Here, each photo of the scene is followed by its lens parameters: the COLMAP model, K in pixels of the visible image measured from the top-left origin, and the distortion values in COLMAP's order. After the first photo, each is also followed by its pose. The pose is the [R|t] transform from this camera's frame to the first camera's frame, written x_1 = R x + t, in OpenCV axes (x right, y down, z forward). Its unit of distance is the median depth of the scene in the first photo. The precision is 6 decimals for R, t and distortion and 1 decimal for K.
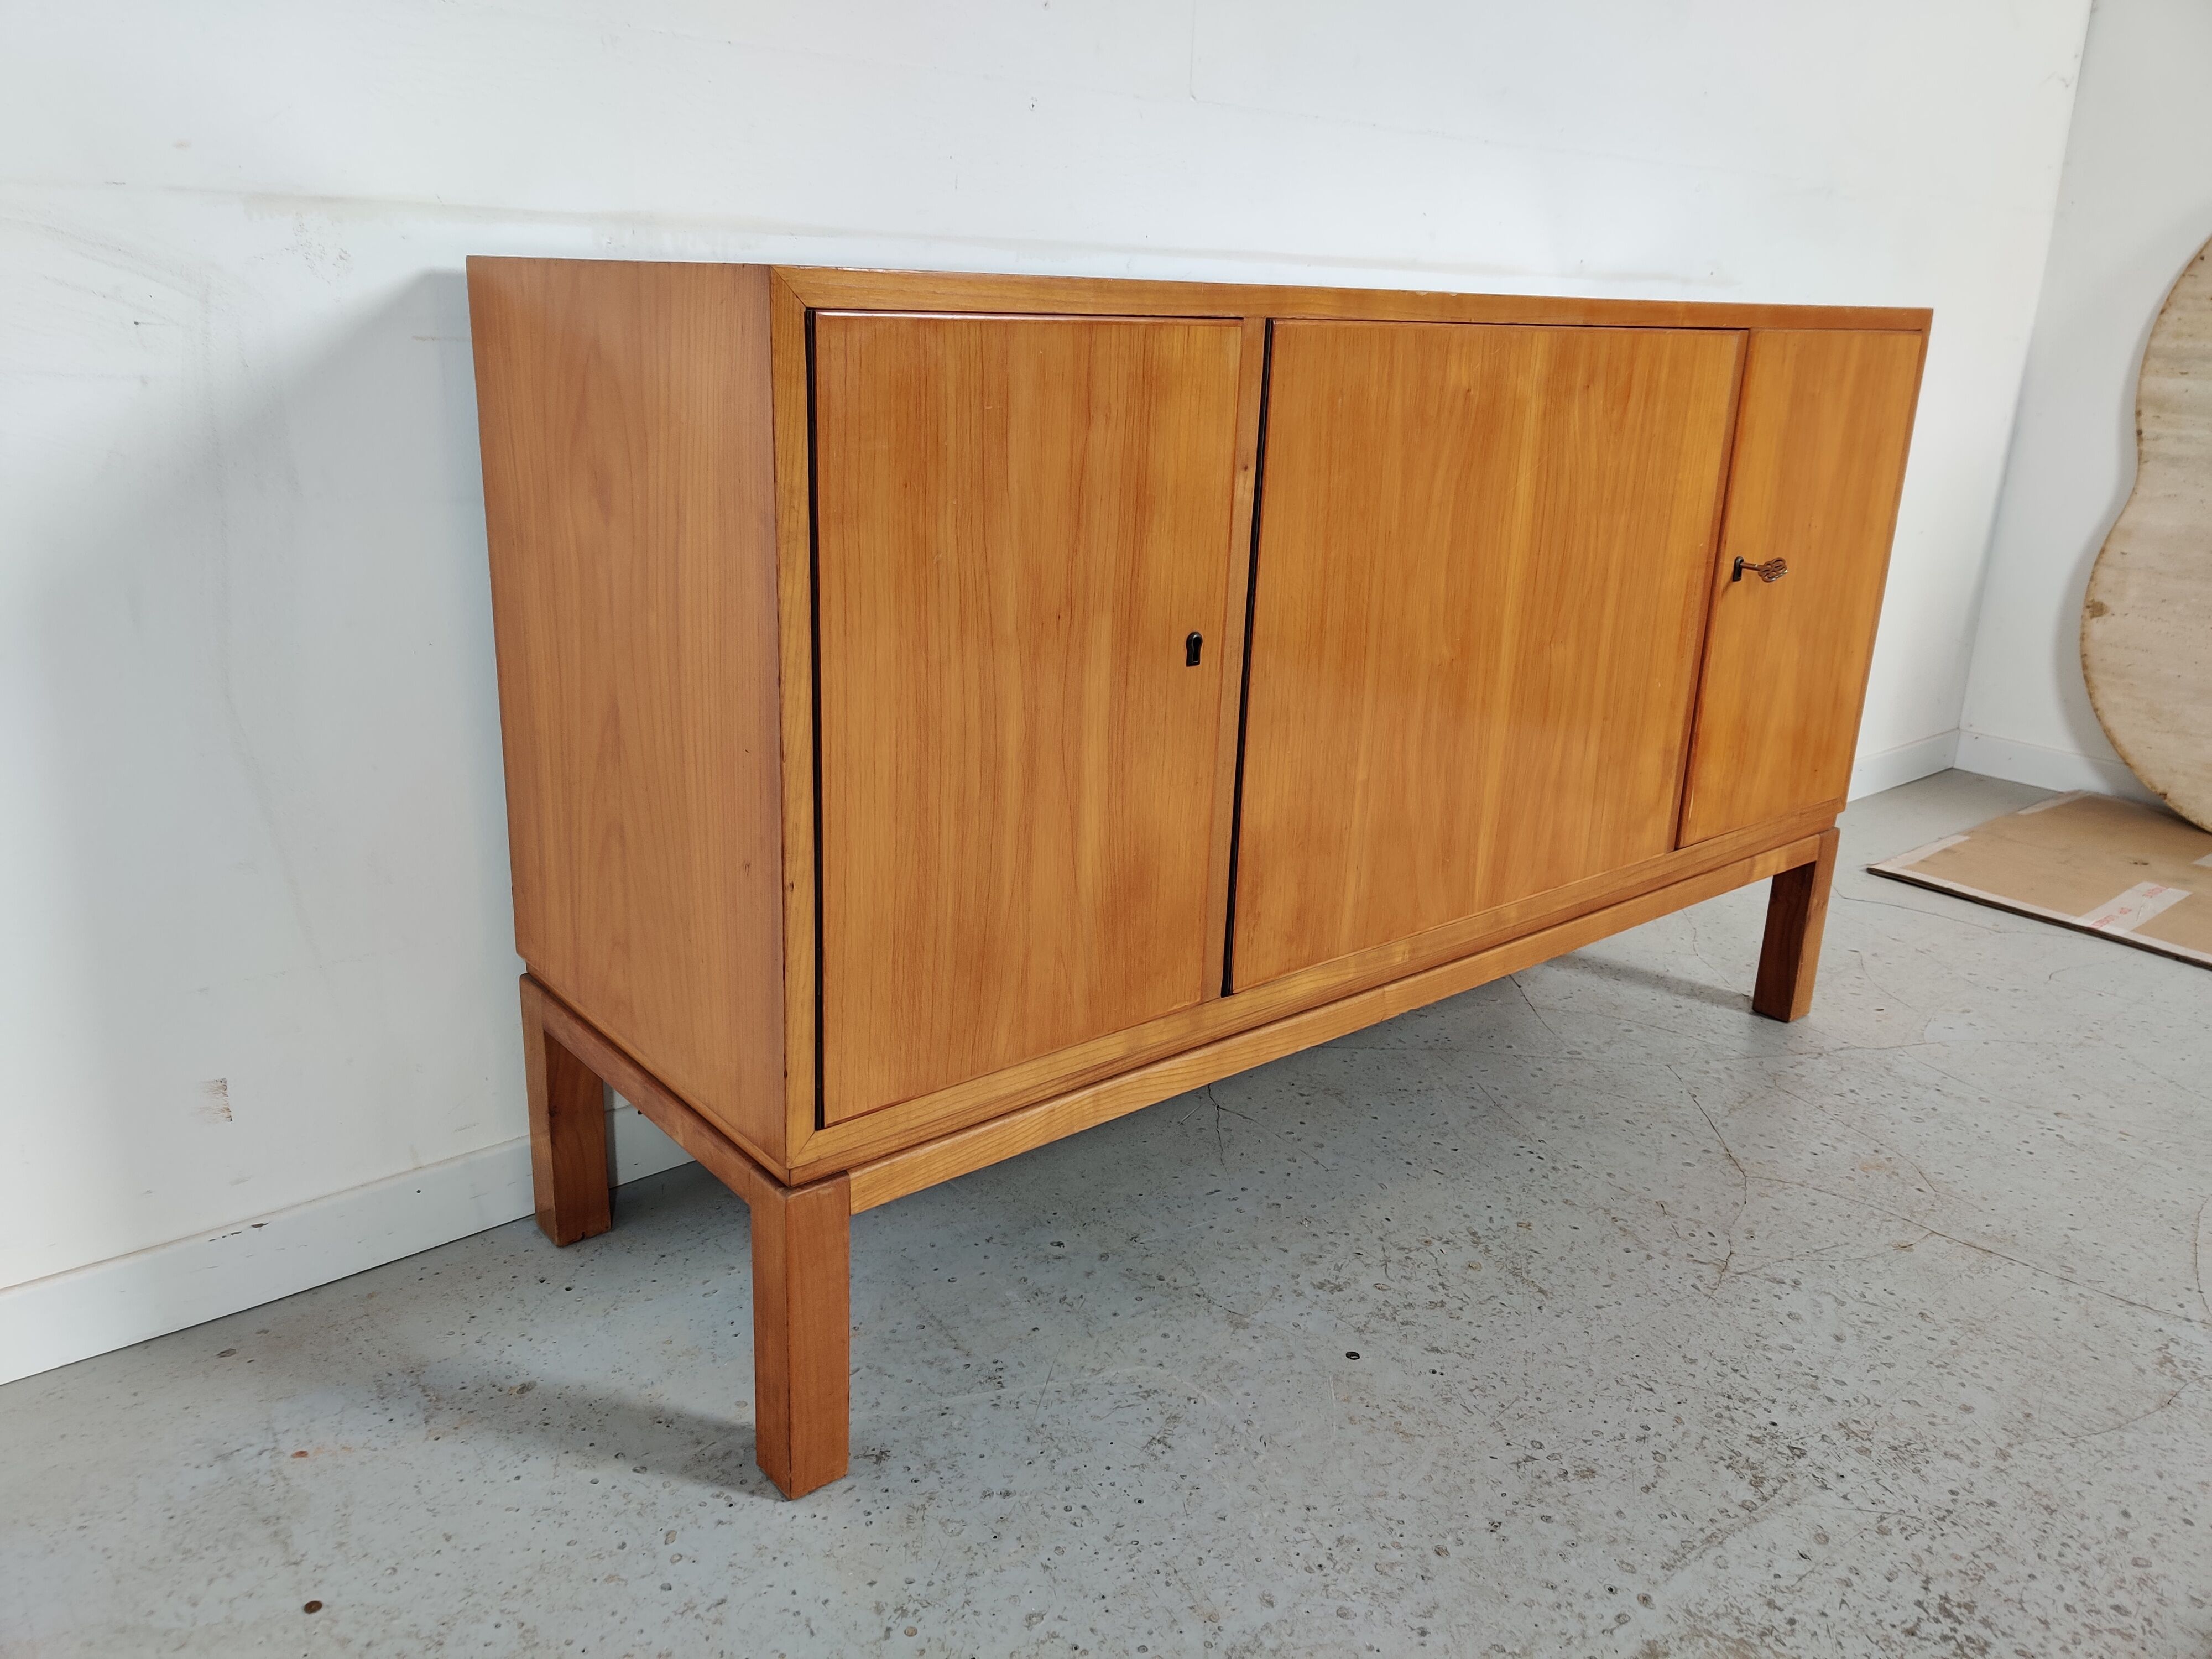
lens RADIAL K [[1666.0, 0, 1082.6], [0, 1666.0, 796.0], [0, 0, 1]] dist [0.058048, -0.056991]
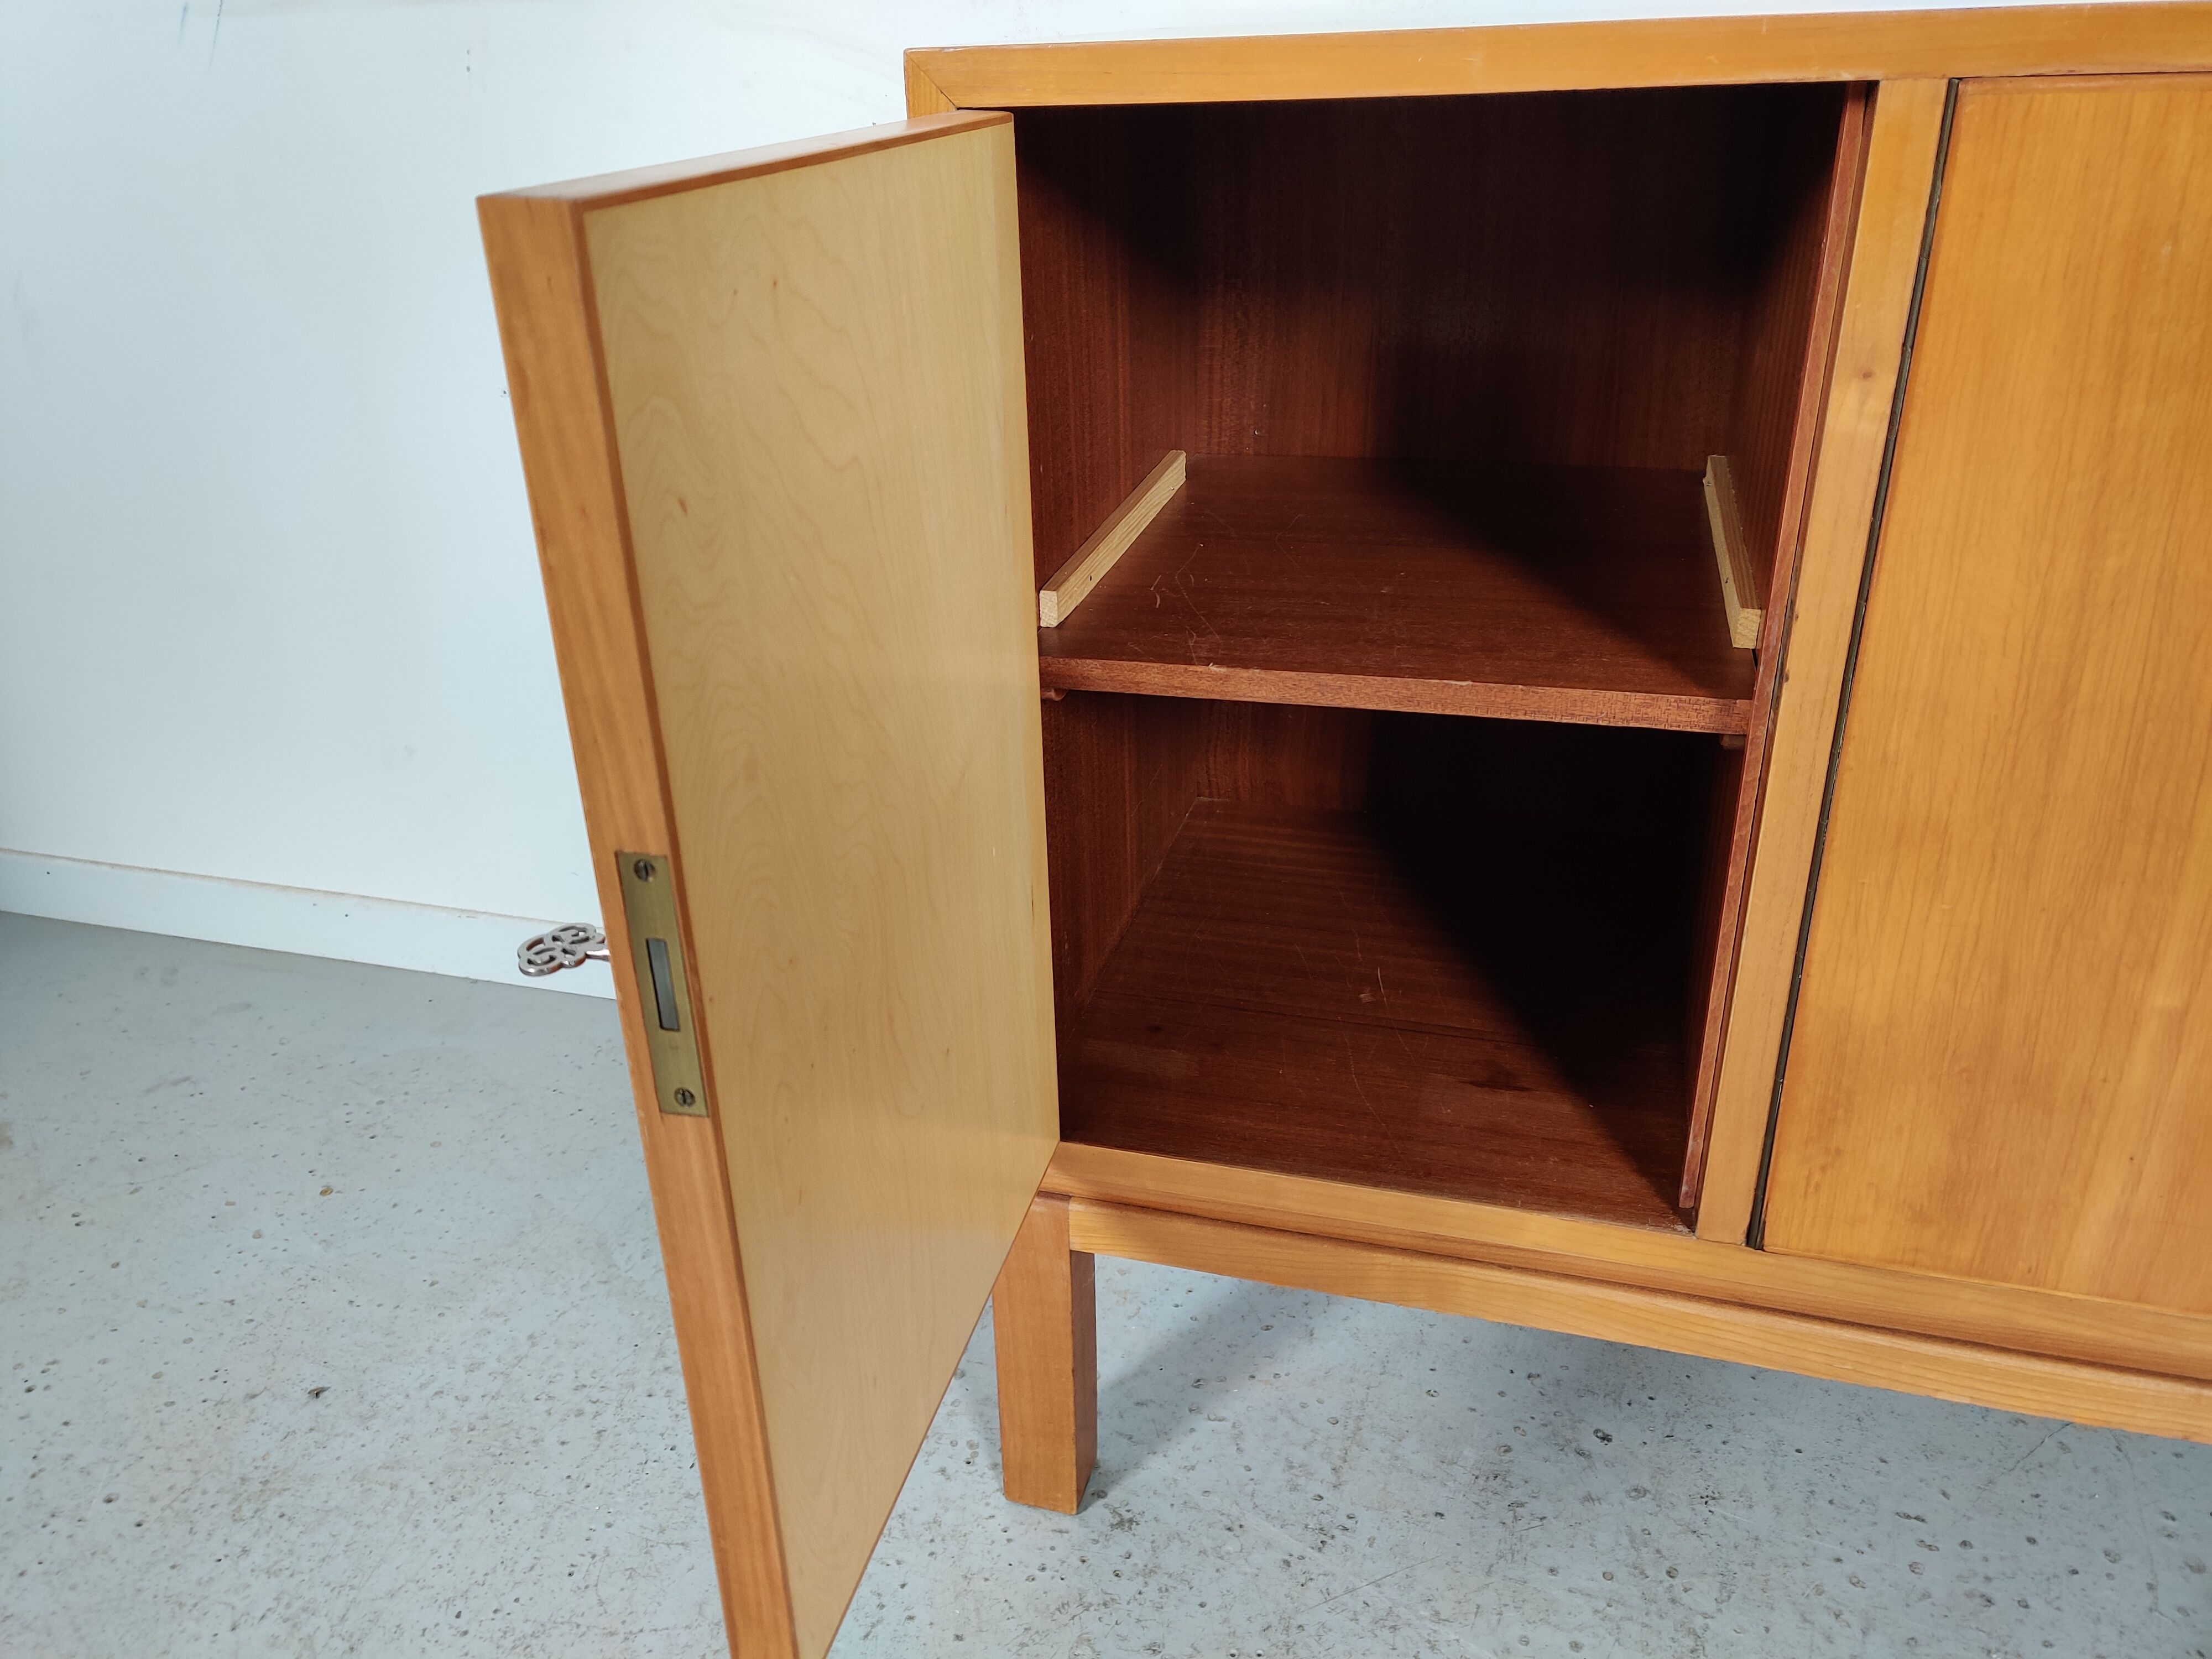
lens RADIAL K [[1656.5, 0, 1084.9], [0, 1656.5, 808.4], [0, 0, 1]] dist [0.079541, -0.078196]
pose [[0.564946, 0.305569, -0.766462, 0.391266], [-0.191813, 0.952089, 0.238191, -0.139175], [0.802523, 0.012452, 0.596491, 0.465472]]
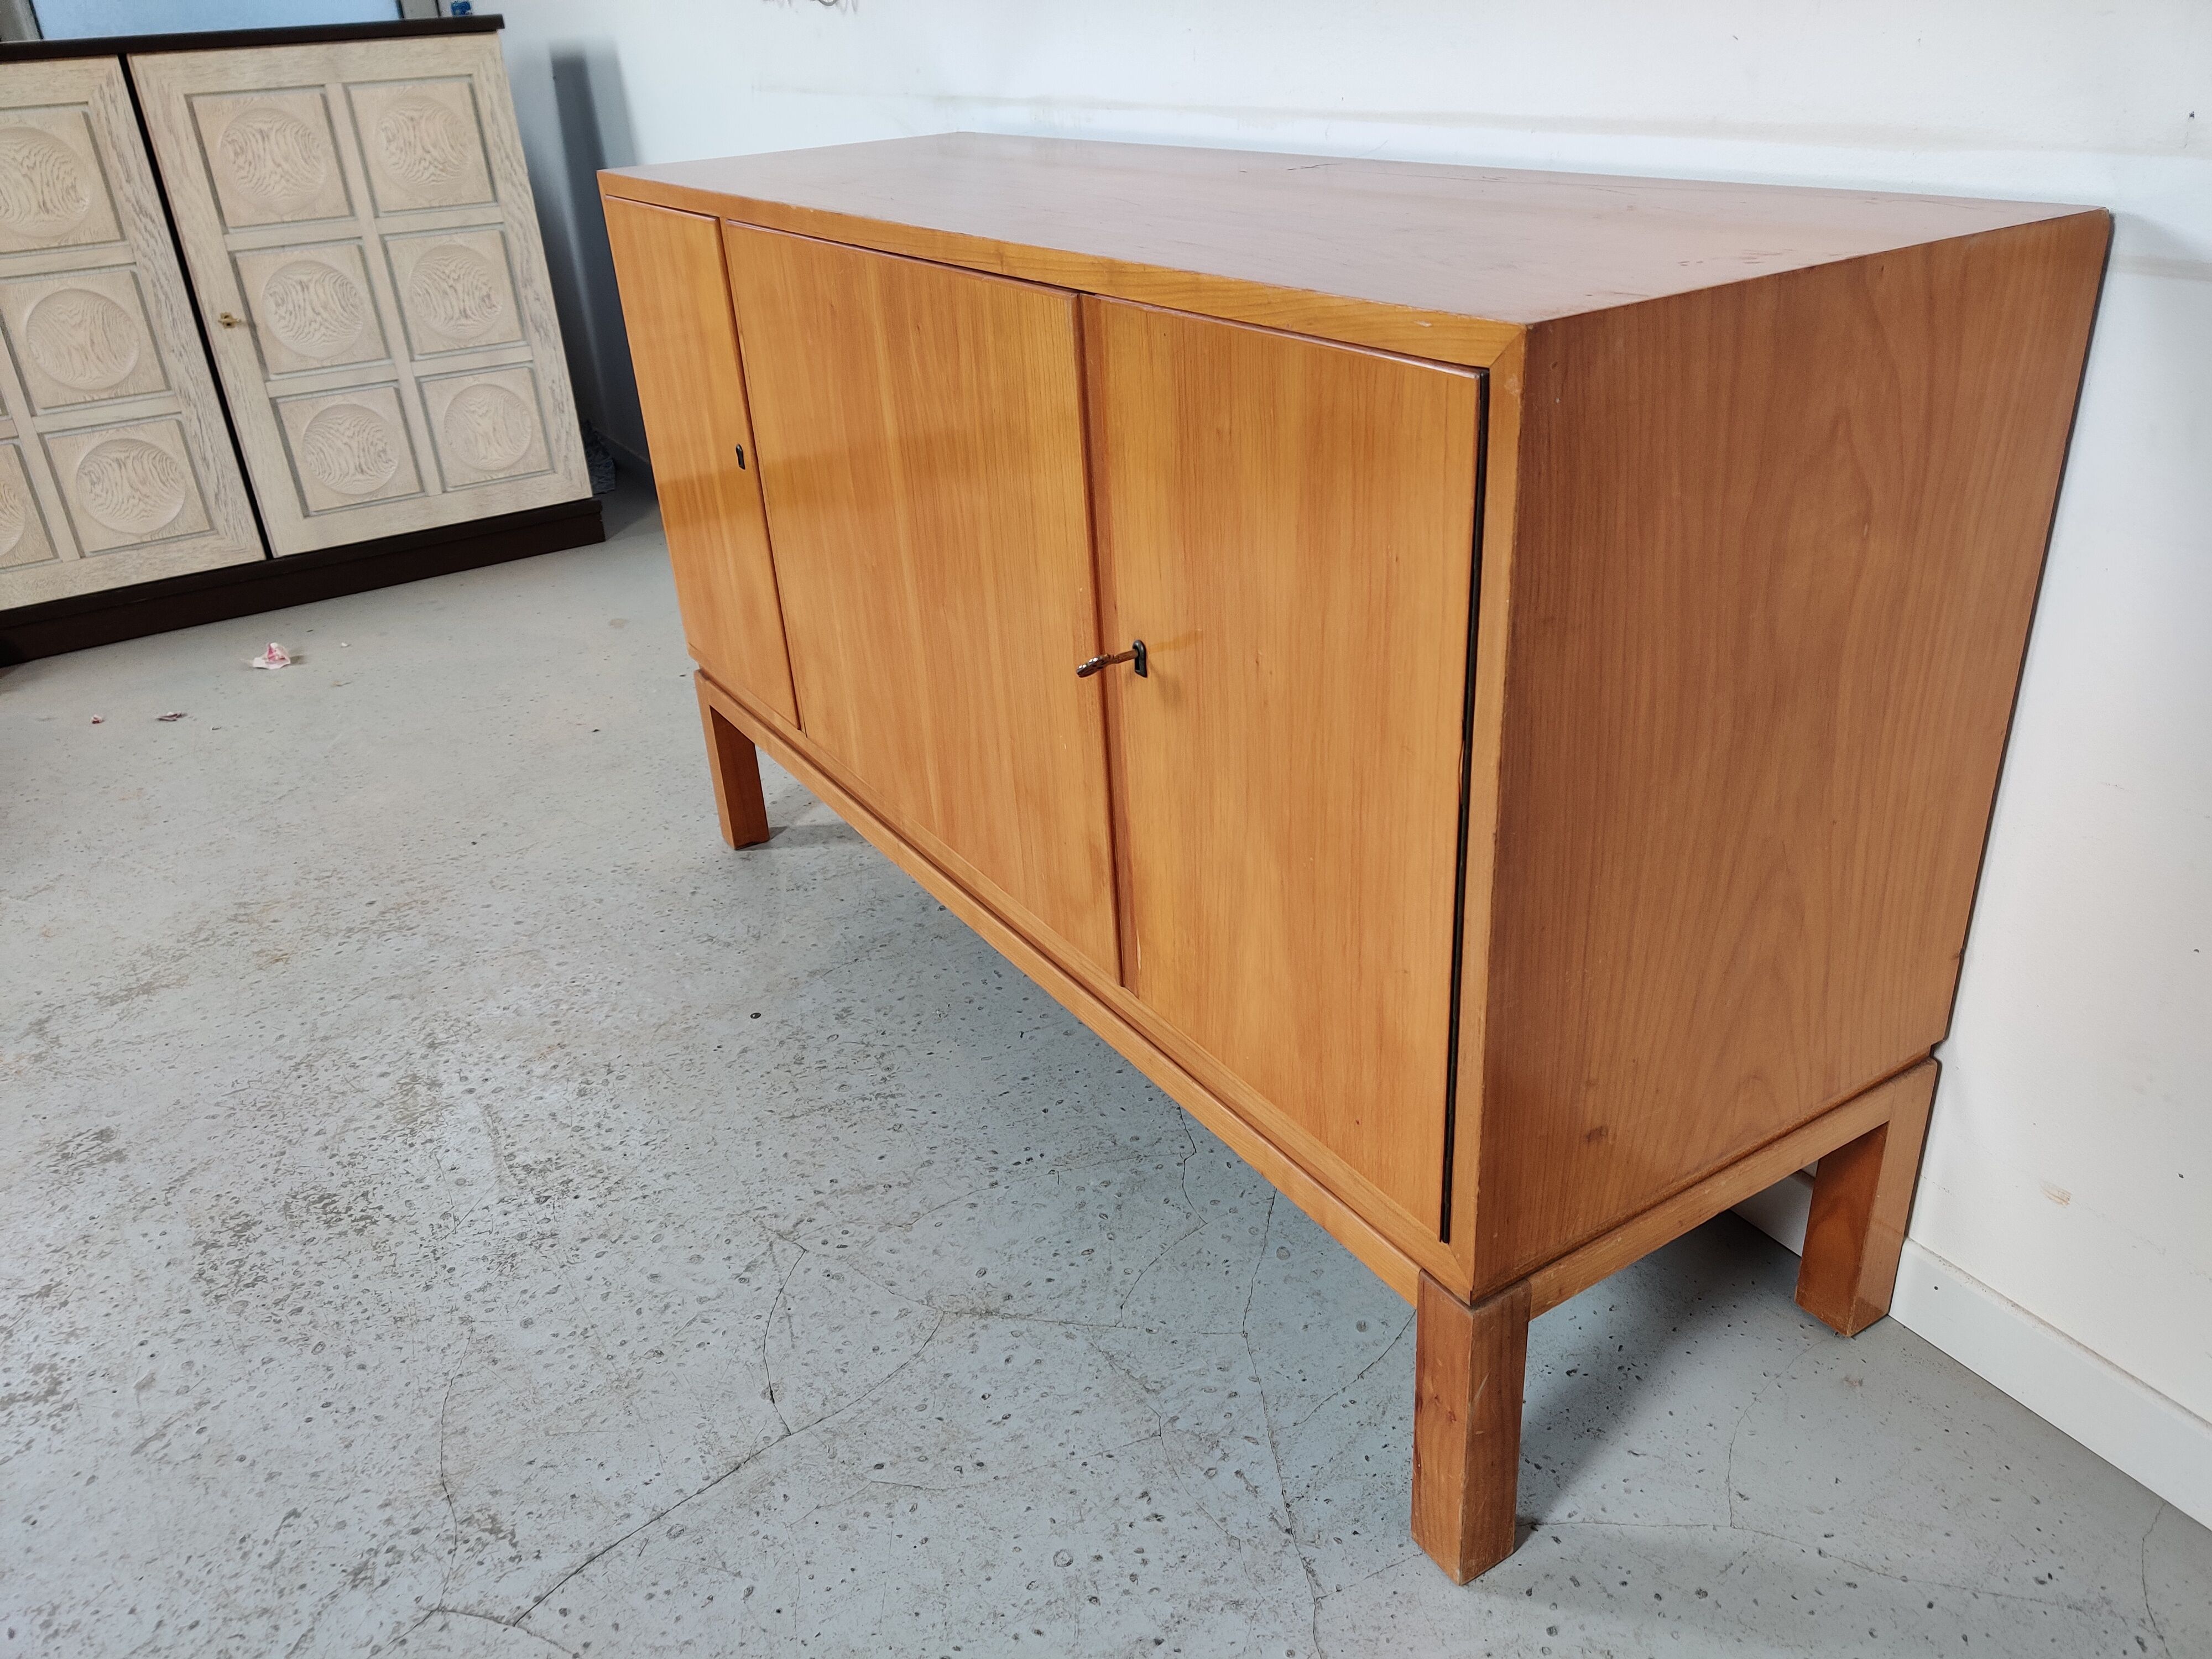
lens RADIAL K [[1662.2, 0, 1106.0], [0, 1662.2, 829.5], [0, 0, 1]] dist [-0.000255, 0.077303]
pose [[-0.135632, 0.424180, -0.895363, 1.352883], [-0.229645, 0.865643, 0.444888, -0.489804], [0.963778, 0.265956, -0.019998, 1.355147]]
